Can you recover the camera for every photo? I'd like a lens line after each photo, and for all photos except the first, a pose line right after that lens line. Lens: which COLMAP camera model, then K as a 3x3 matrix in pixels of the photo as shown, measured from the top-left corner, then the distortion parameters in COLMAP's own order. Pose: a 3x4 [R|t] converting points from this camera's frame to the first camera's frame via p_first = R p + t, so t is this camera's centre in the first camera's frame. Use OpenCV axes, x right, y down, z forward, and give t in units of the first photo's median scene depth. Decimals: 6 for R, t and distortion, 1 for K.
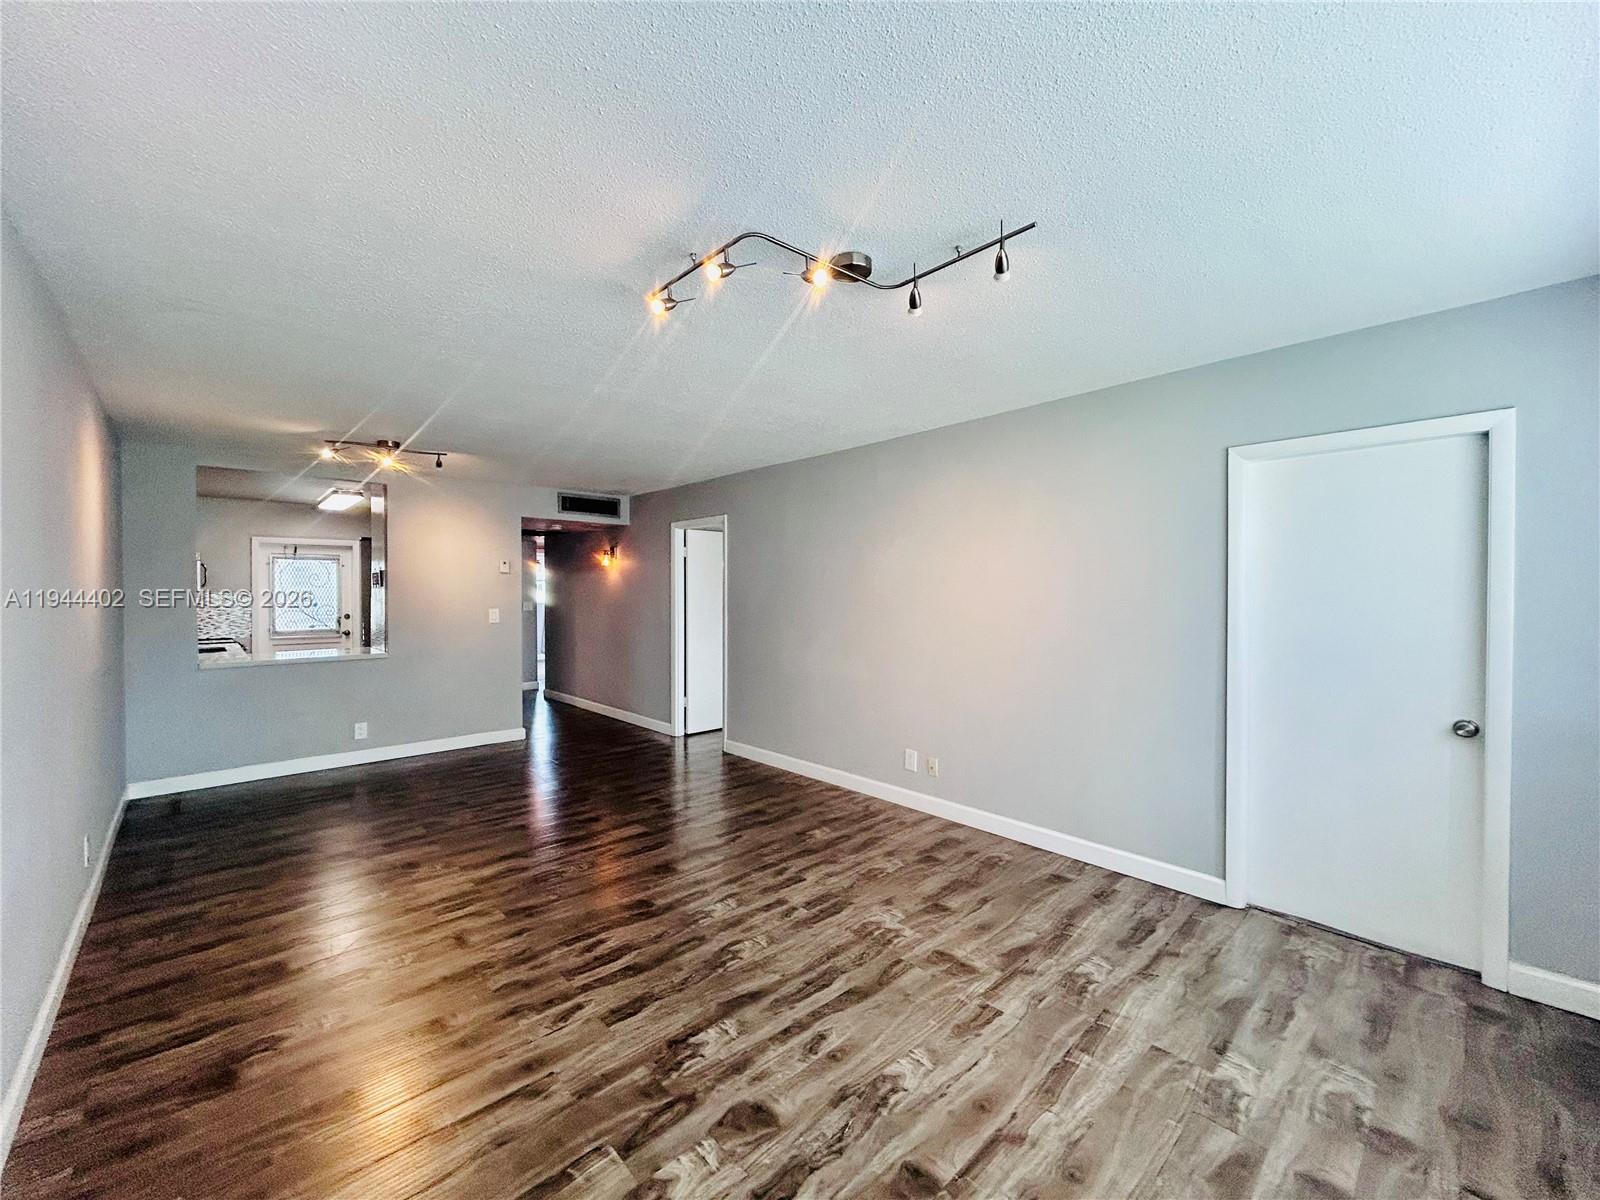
lens RADIAL K [[653.4, 0, 782.7], [0, 653.4, 600.1], [0, 0, 1]] dist [-0.019848, 0.008773]
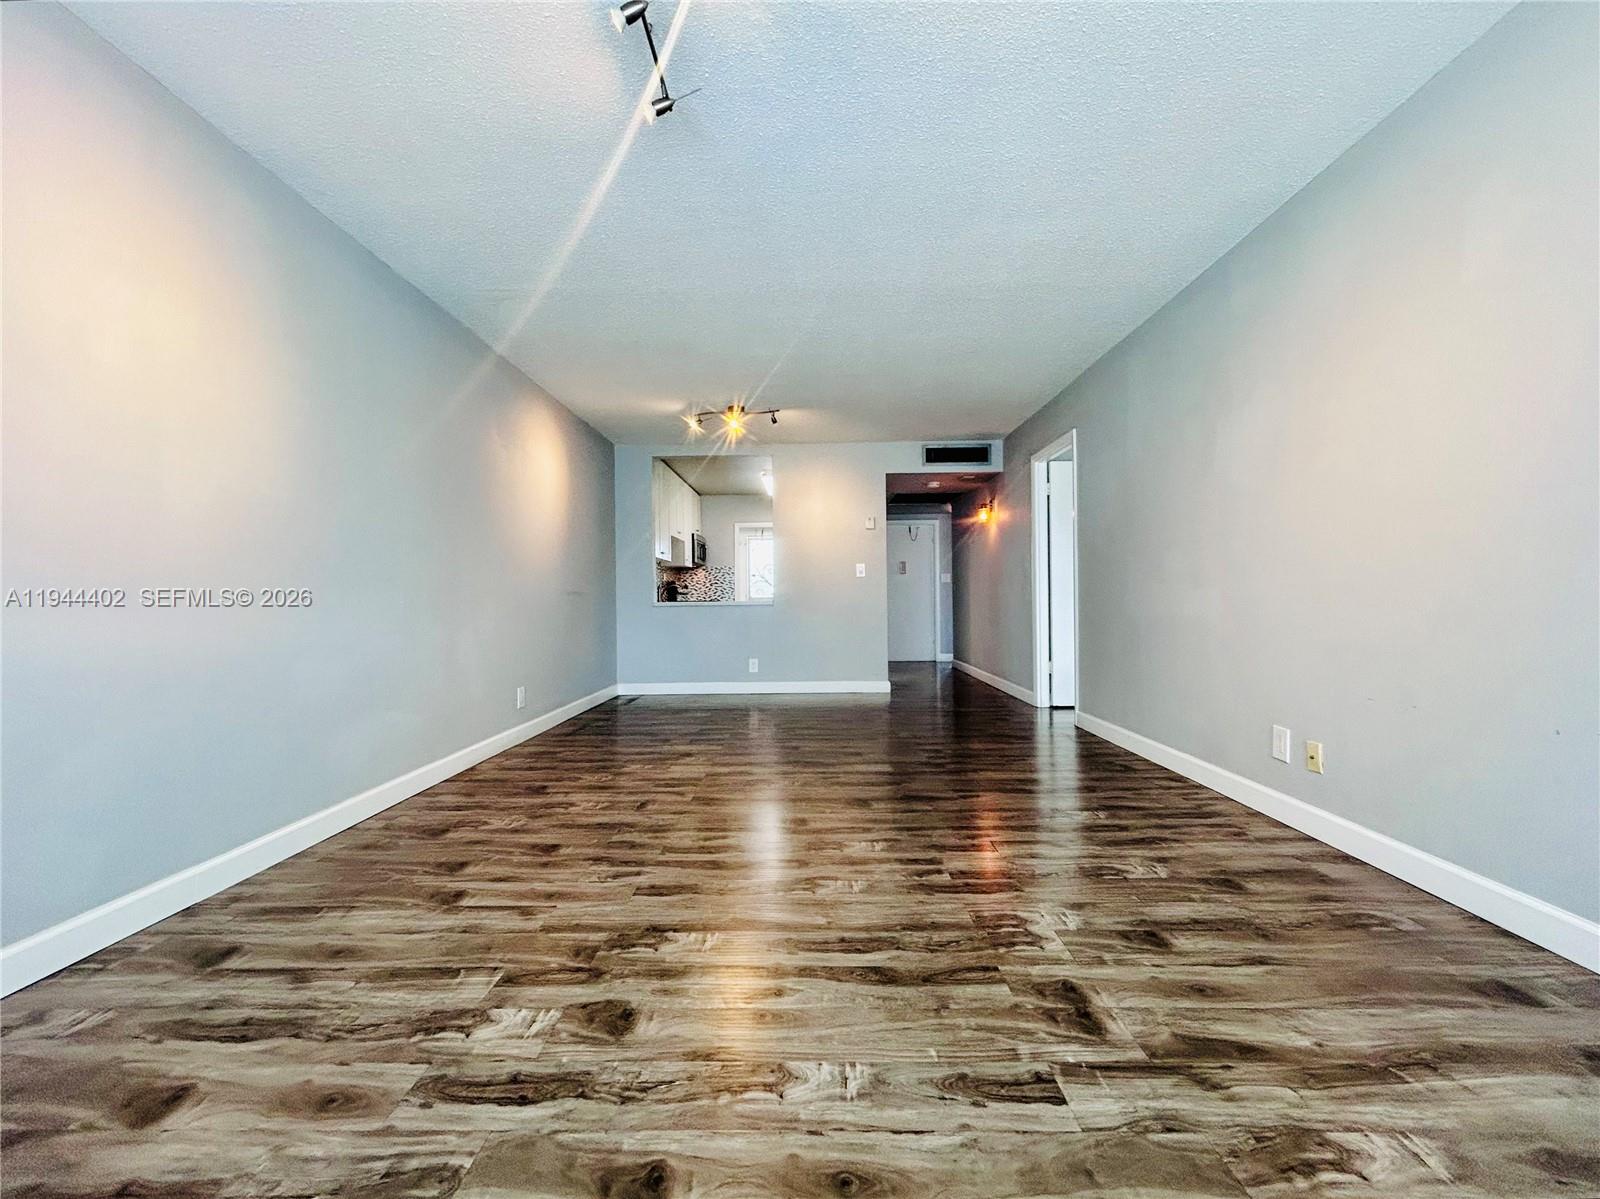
lens RADIAL K [[653.4, 0, 782.7], [0, 653.4, 599.6], [0, 0, 1]] dist [-0.019848, 0.008773]
pose [[0.721152, -0.002728, -0.692772, 0.414156], [-0.003846, 0.999961, -0.007941, 0.172113], [0.692767, 0.008391, 0.721113, 0.343066]]
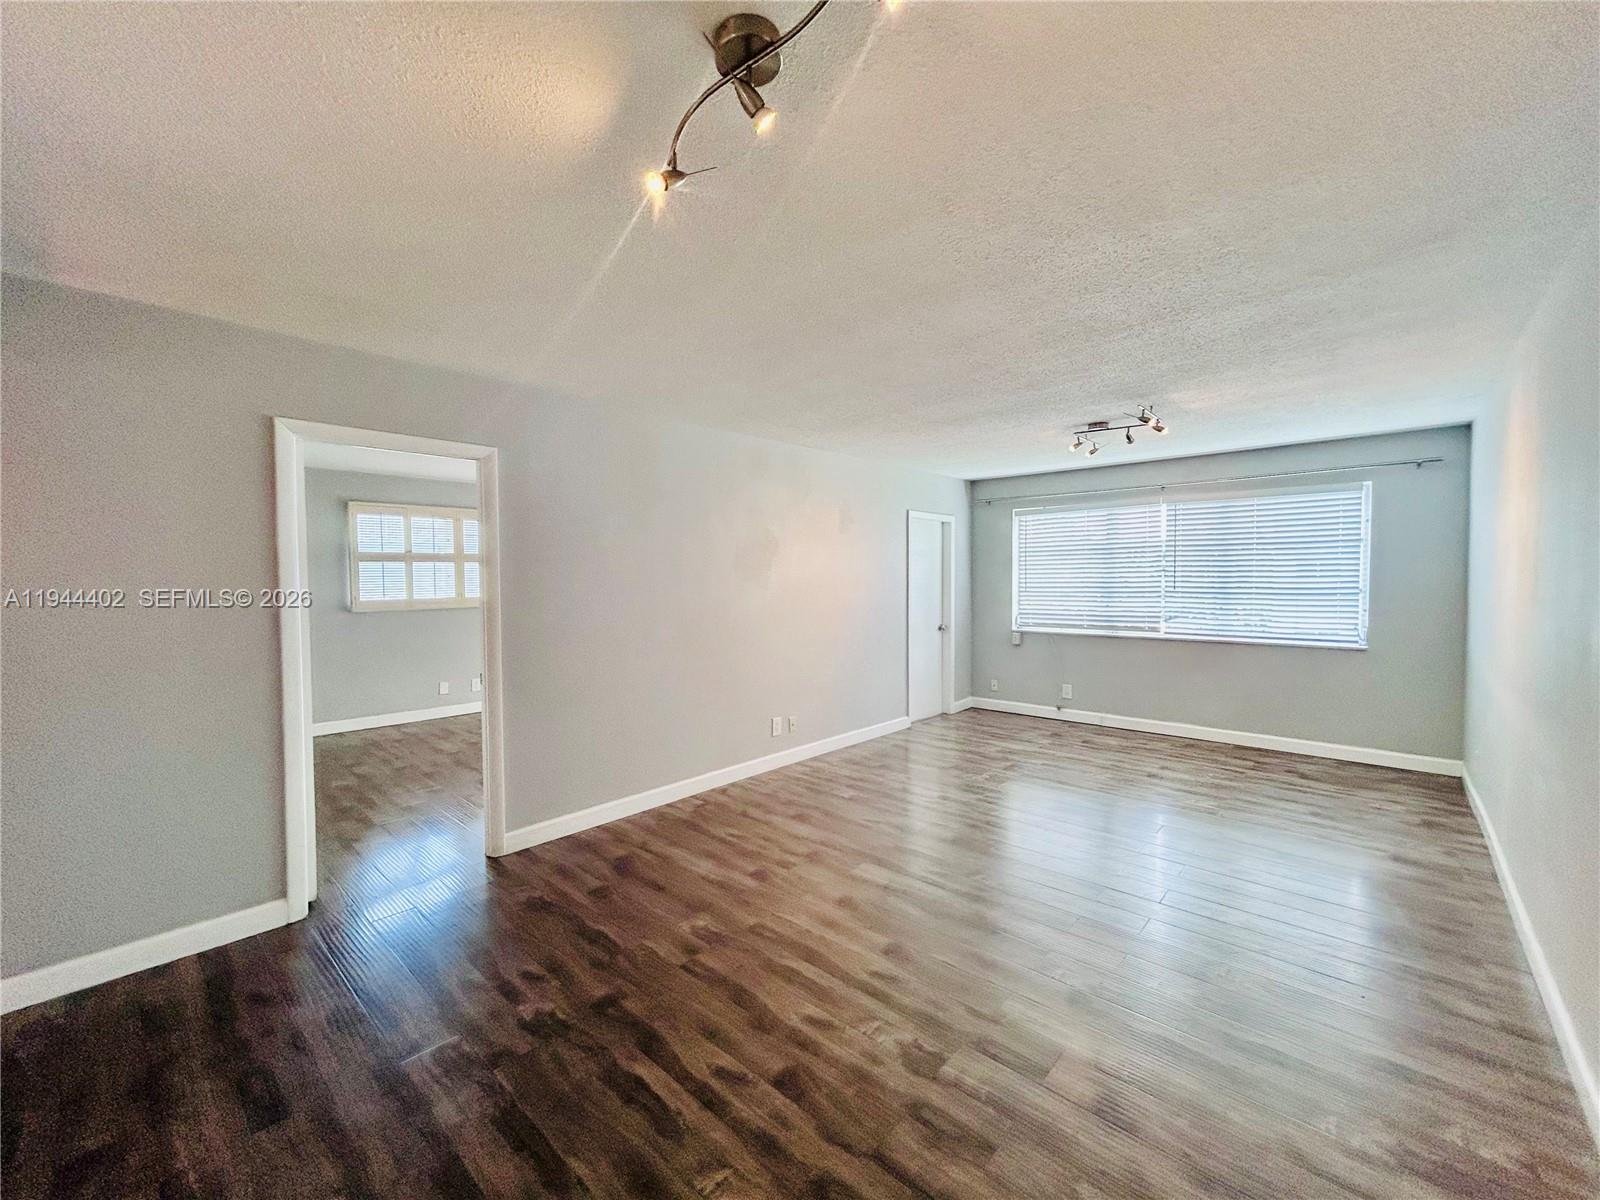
lens RADIAL K [[659.6, 0, 814.3], [0, 659.6, 598.5], [0, 0, 1]] dist [0.010731, 0.000085]
pose [[-0.122549, -0.031804, 0.991953, -1.414885], [0.018411, 0.999242, 0.034312, -0.027241], [-0.992292, 0.022468, -0.121871, 1.583577]]
